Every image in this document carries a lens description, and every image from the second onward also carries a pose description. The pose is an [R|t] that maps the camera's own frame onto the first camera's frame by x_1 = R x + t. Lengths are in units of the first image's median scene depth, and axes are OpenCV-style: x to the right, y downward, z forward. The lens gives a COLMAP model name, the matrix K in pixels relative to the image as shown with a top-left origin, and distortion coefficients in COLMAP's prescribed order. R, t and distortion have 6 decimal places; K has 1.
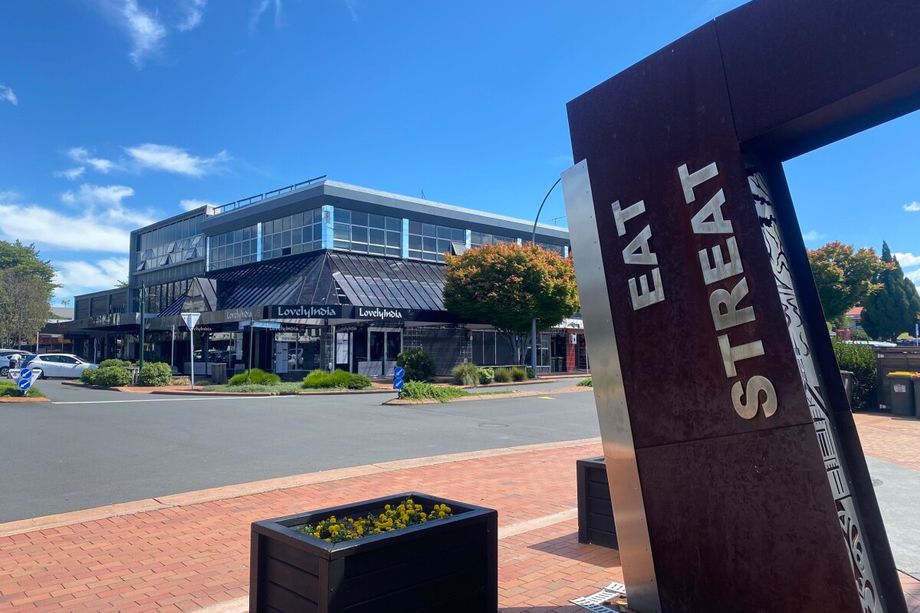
lens RADIAL K [[690.7, 0, 460.0], [0, 690.7, 306.5], [0, 0, 1]] dist [0.057464, -0.093672]
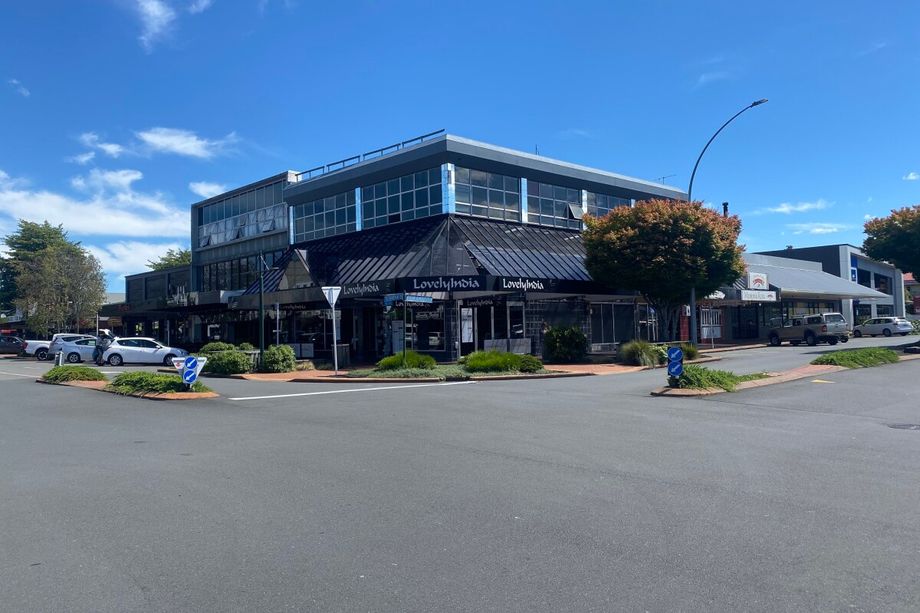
lens RADIAL K [[690.7, 0, 460.0], [0, 690.7, 306.5], [0, 0, 1]] dist [0.057464, -0.093672]
pose [[0.999606, -0.020065, -0.019652, -0.162051], [0.020725, 0.999206, 0.034023, 0.006013], [0.018954, -0.034417, 0.999228, 0.114671]]
